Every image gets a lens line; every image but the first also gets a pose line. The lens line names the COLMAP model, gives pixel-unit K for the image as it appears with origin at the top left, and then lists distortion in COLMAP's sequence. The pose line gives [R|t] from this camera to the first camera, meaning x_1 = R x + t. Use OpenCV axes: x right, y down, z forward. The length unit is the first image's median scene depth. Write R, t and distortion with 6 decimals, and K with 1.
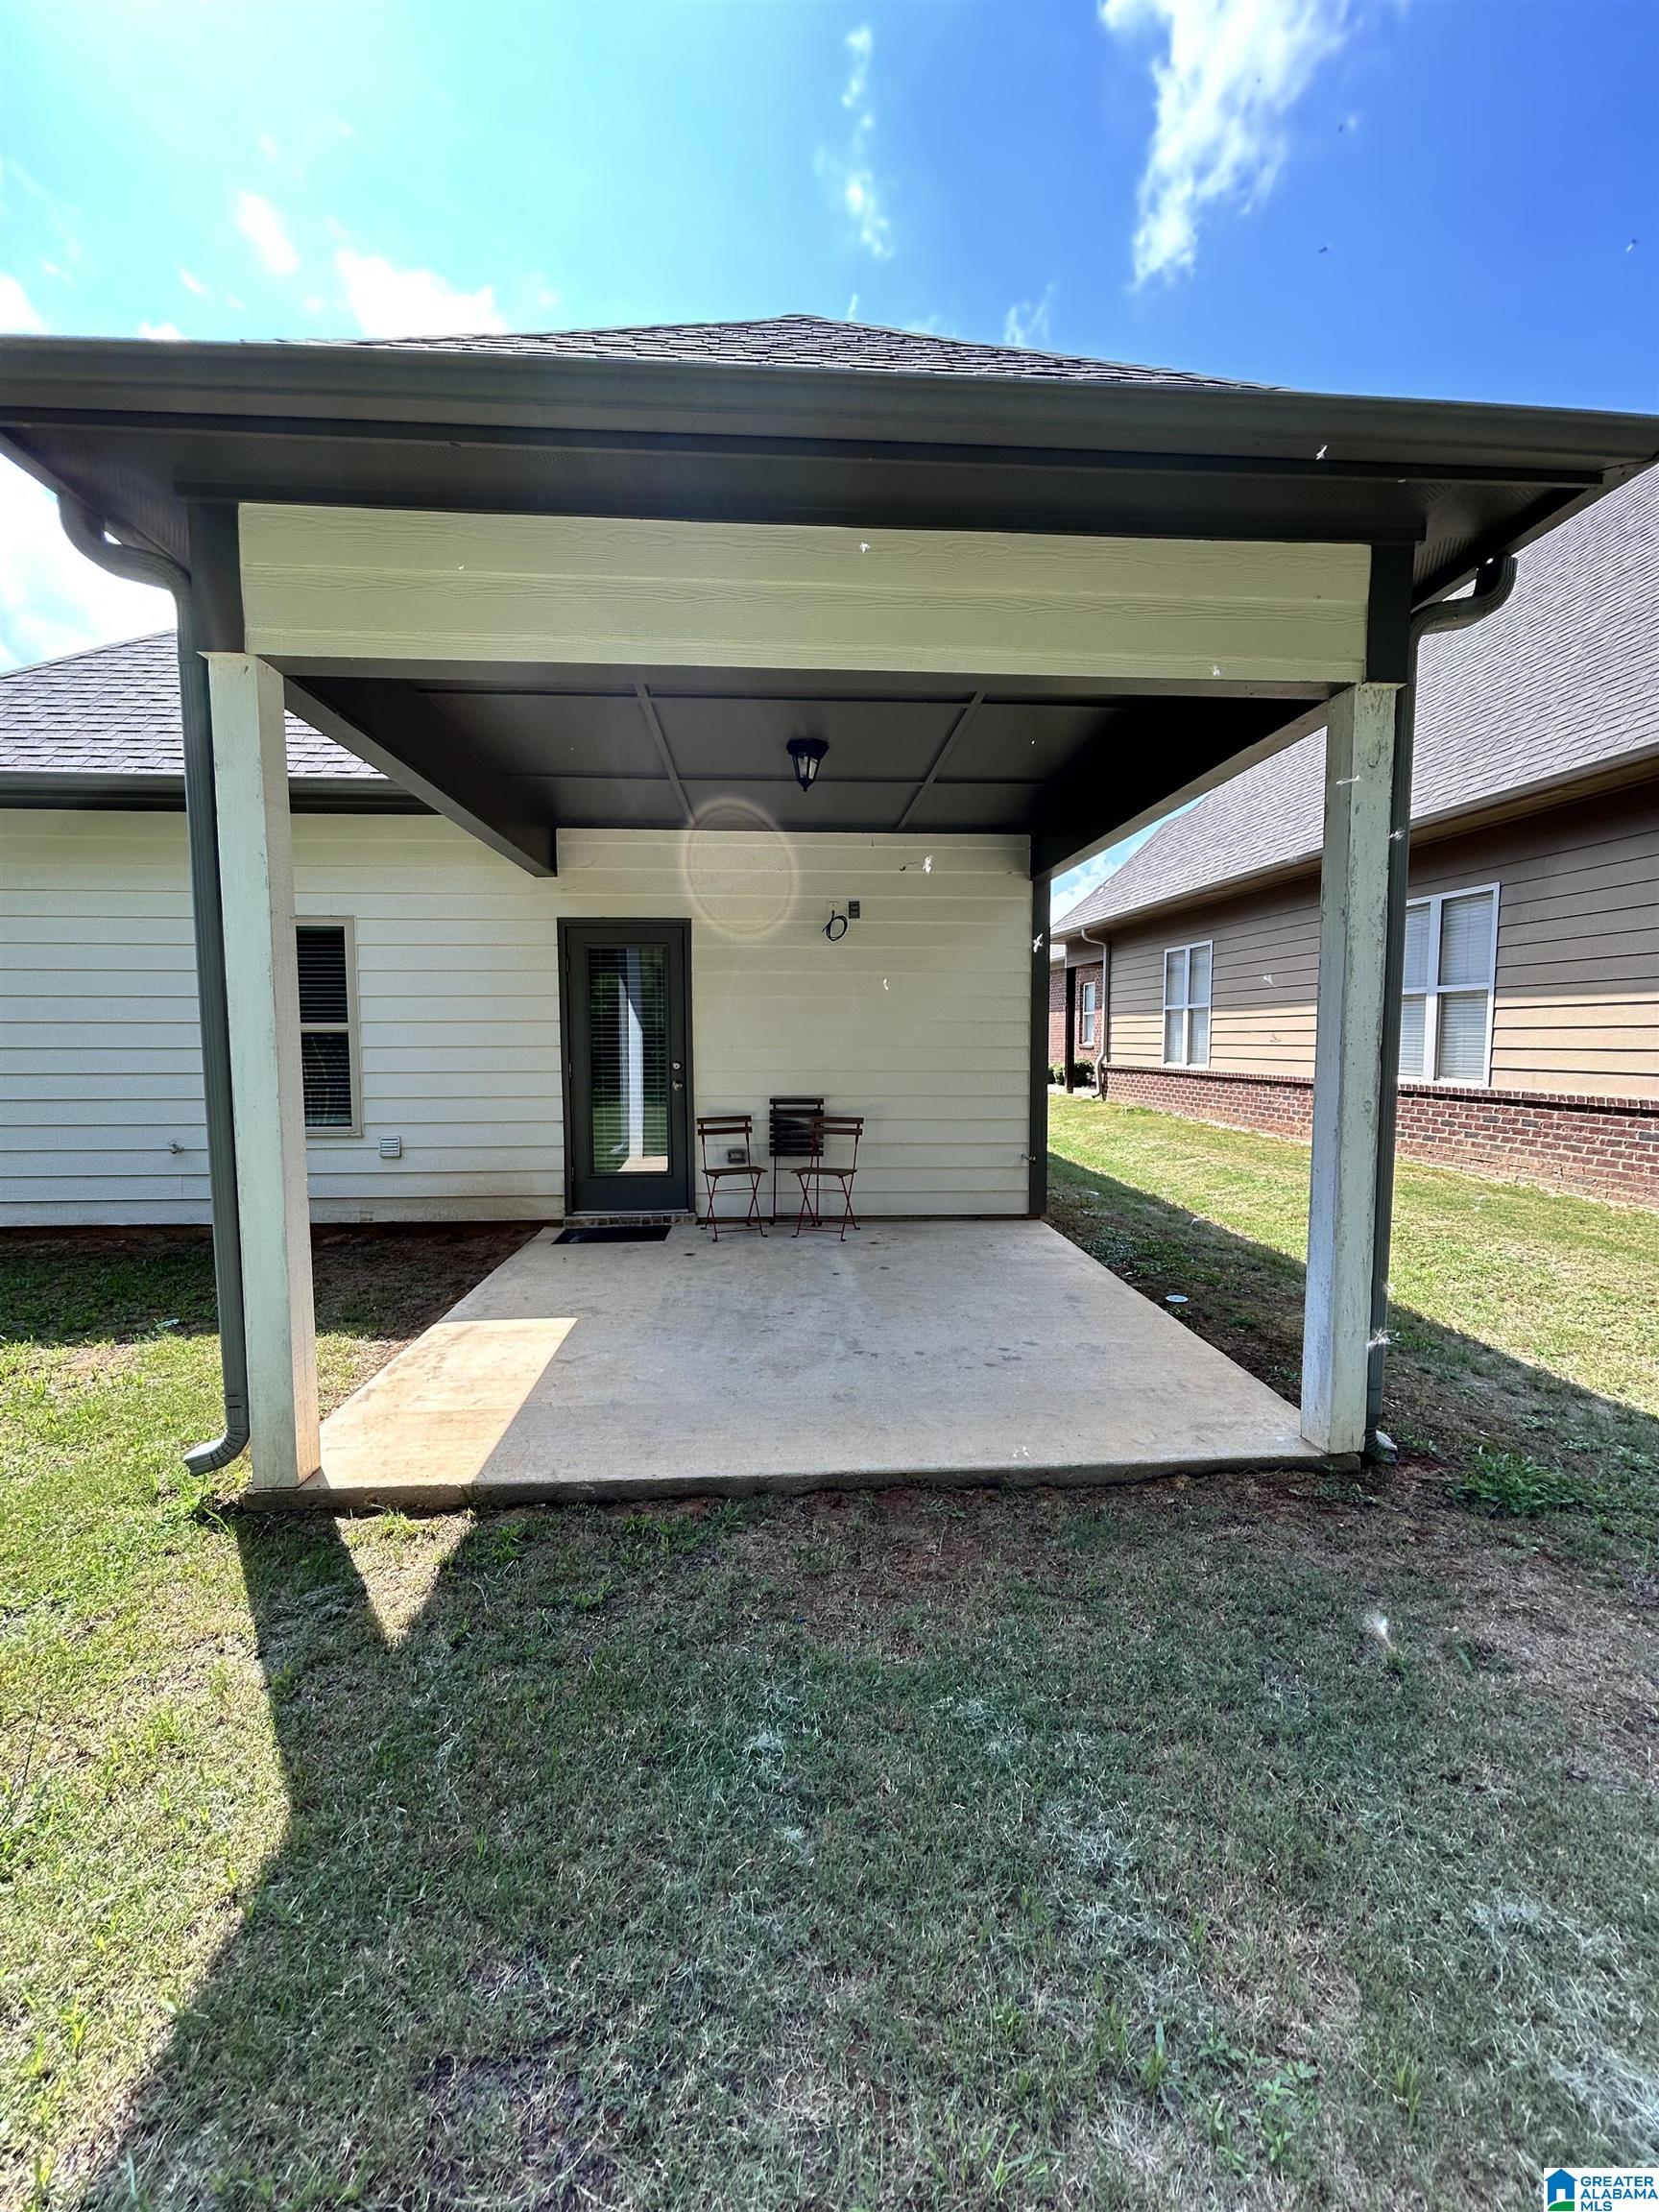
lens RADIAL K [[887.3, 0, 834.6], [0, 887.3, 1109.9], [0, 0, 1]] dist [-0.006355, 0.000233]
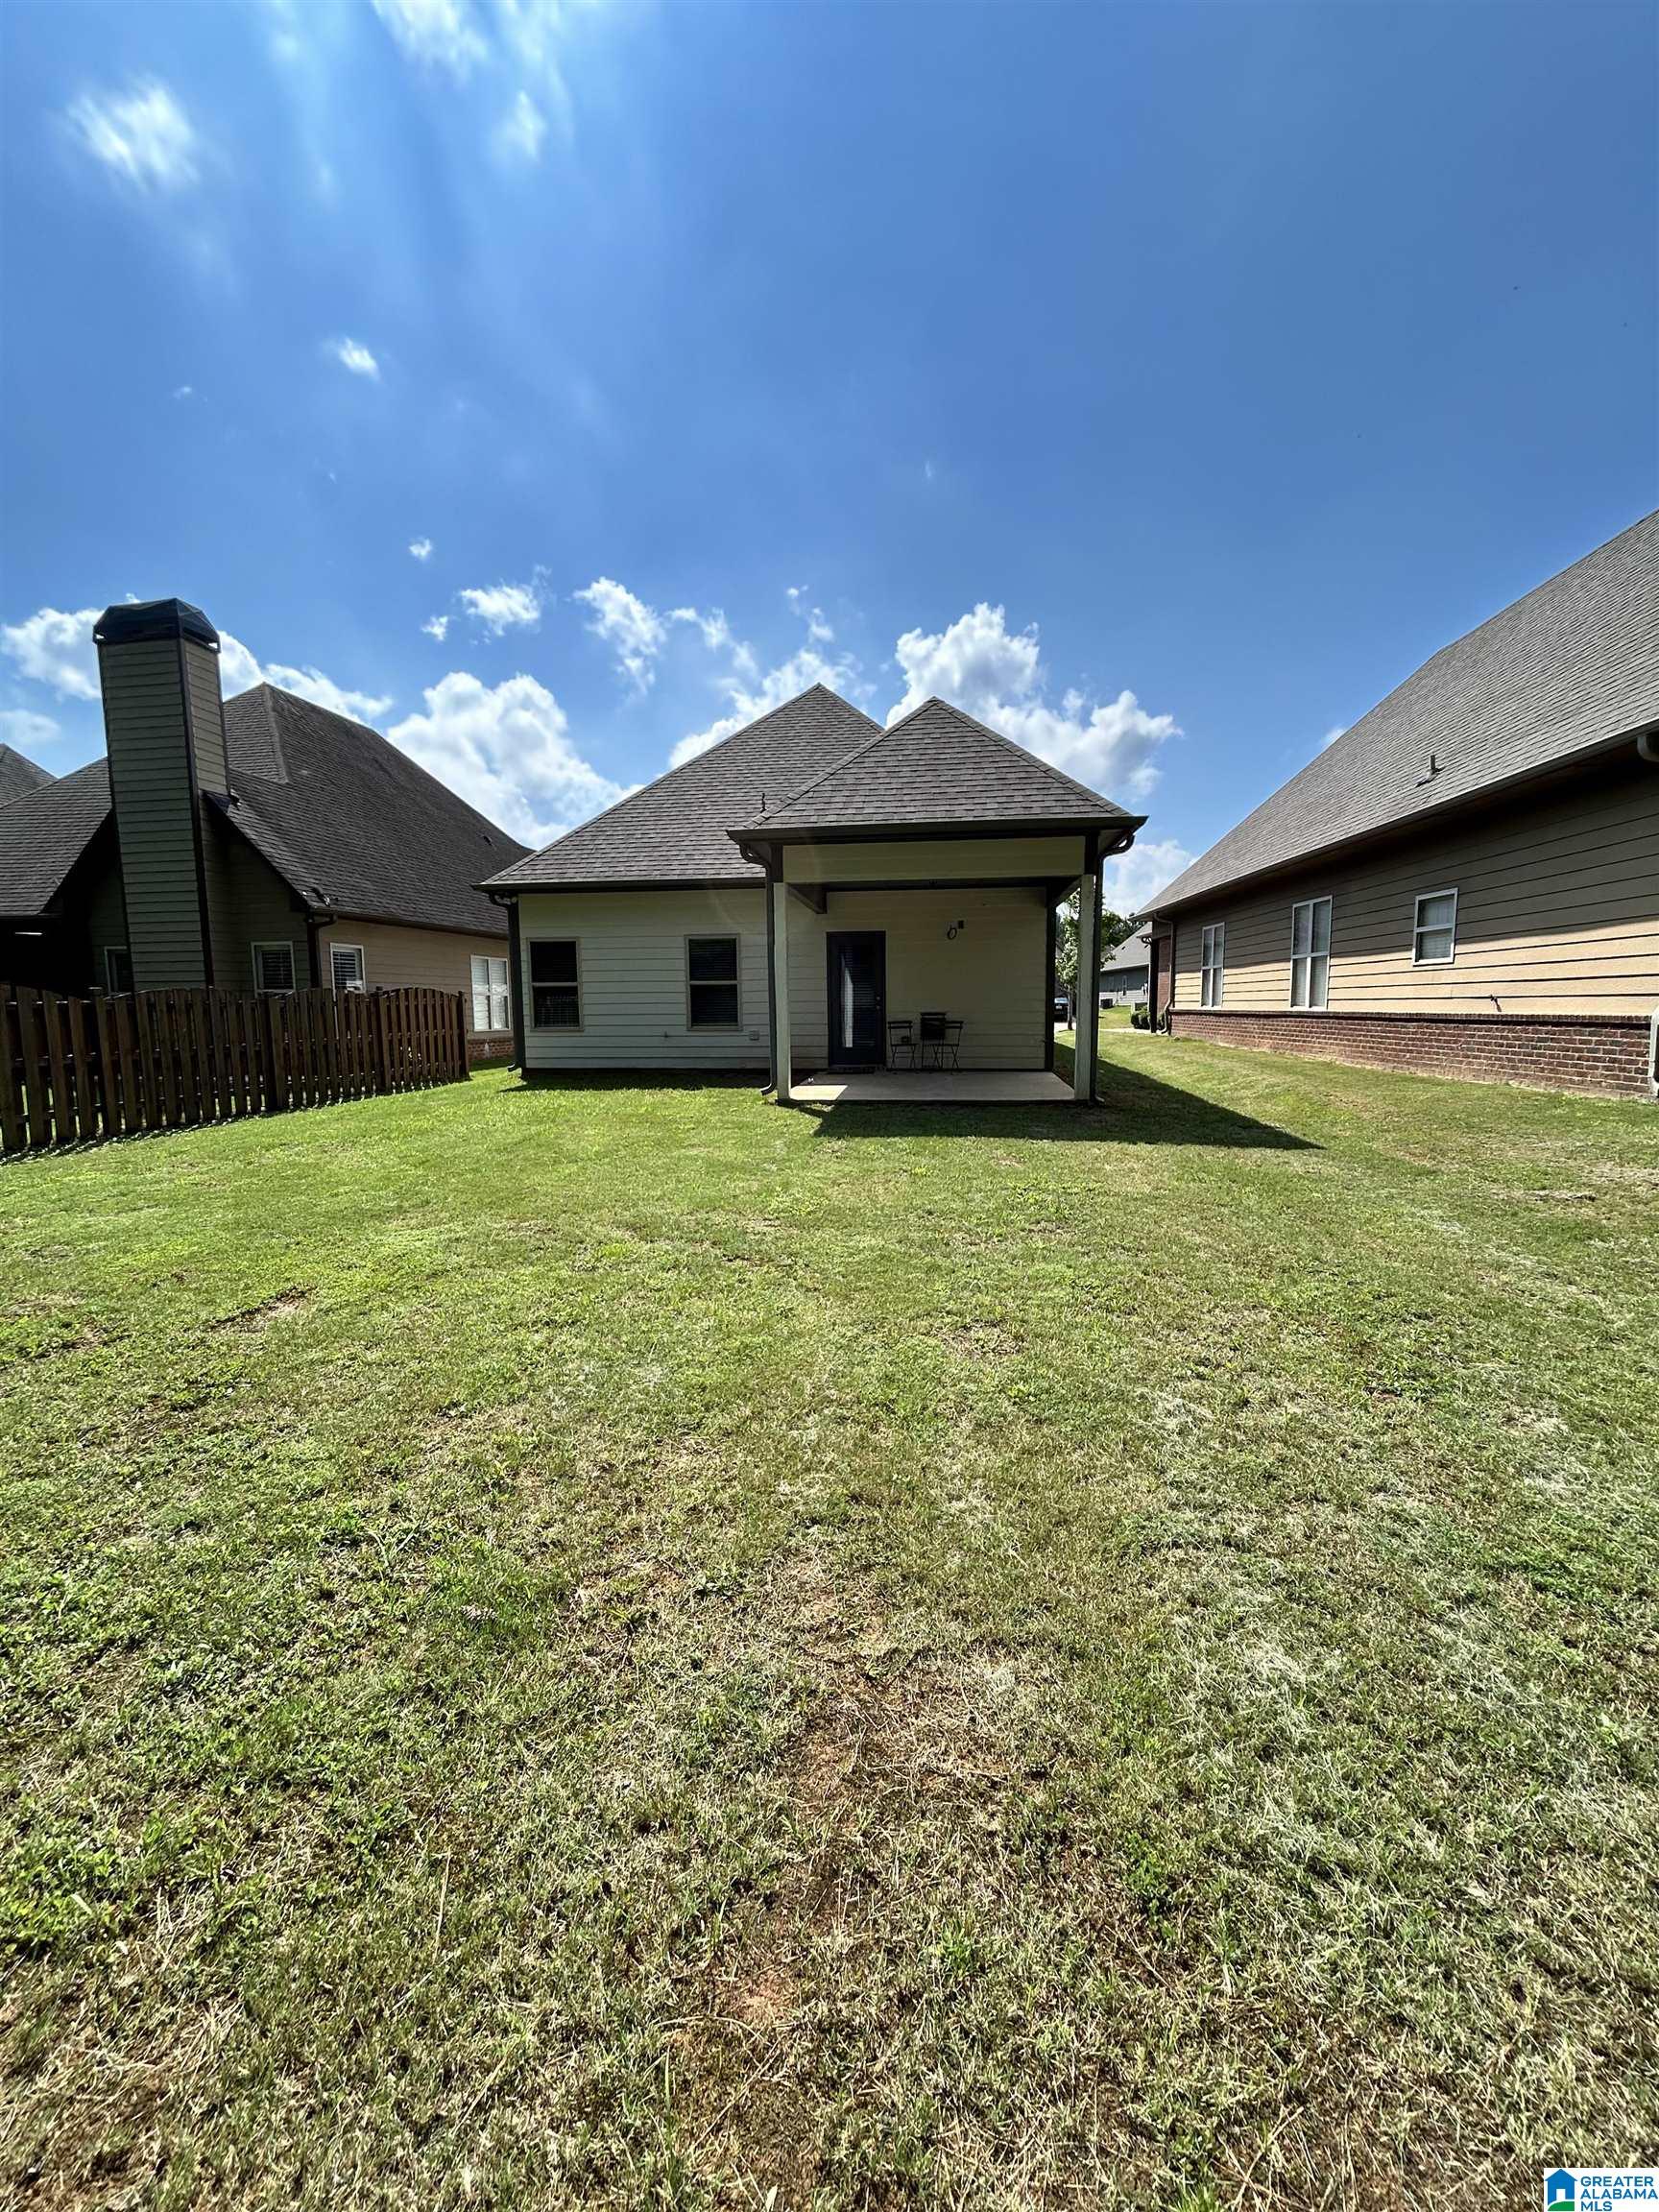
lens RADIAL K [[887.3, 0, 834.6], [0, 887.3, 1109.9], [0, 0, 1]] dist [-0.006355, 0.000233]
pose [[0.984025, 0.015446, -0.177358, 0.108716], [-0.005750, 0.998467, 0.055056, 0.106296], [0.177936, -0.053157, 0.982605, -1.188673]]
